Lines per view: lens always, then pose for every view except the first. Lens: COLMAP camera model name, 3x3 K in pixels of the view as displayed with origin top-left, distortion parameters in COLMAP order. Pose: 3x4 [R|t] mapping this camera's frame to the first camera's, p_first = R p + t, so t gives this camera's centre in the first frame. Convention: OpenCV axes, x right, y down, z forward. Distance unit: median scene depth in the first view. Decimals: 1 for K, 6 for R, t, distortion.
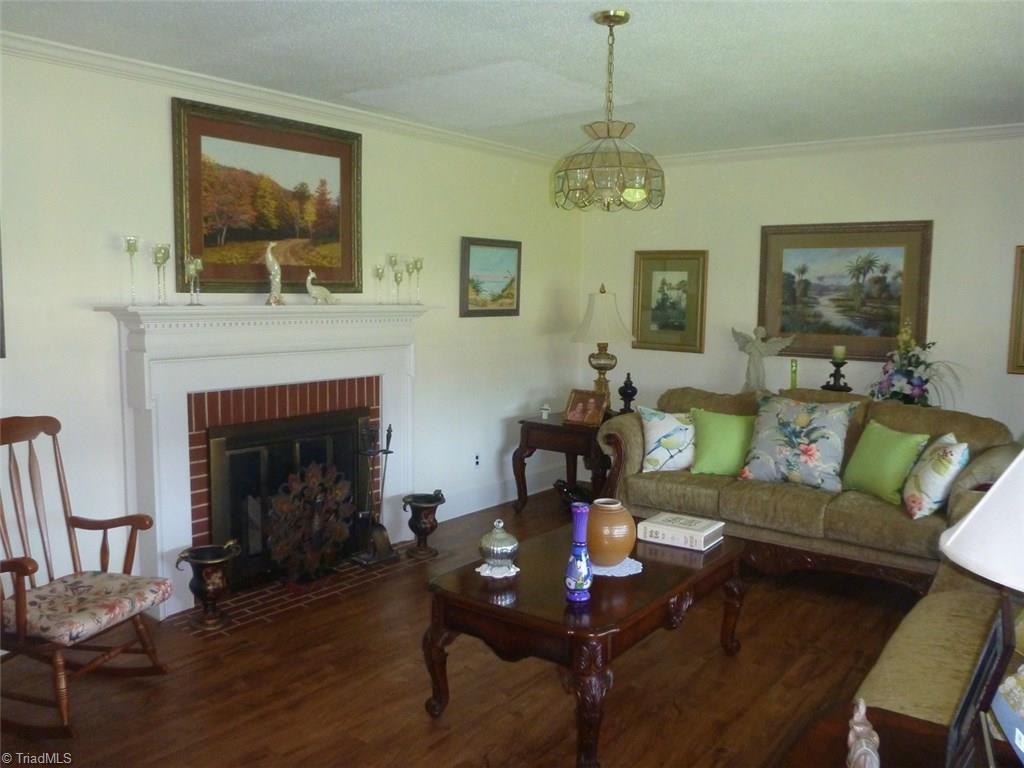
lens RADIAL K [[845.2, 0, 504.9], [0, 845.2, 387.5], [0, 0, 1]] dist [-0.024895, 0.002179]
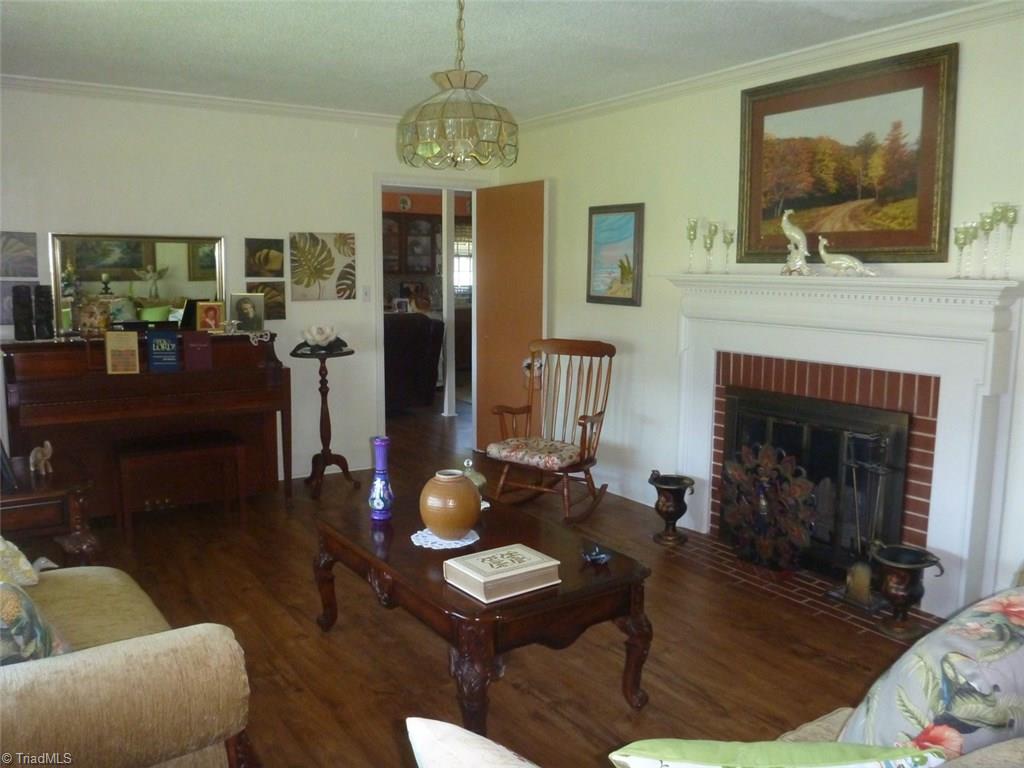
lens RADIAL K [[845.2, 0, 507.6], [0, 845.2, 384.7], [0, 0, 1]] dist [-0.024895, 0.002179]
pose [[-0.330651, 0.119191, -0.936196, 0.677119], [-0.113818, 0.979716, 0.164930, -0.088240], [0.936865, 0.161090, -0.310378, 0.922245]]
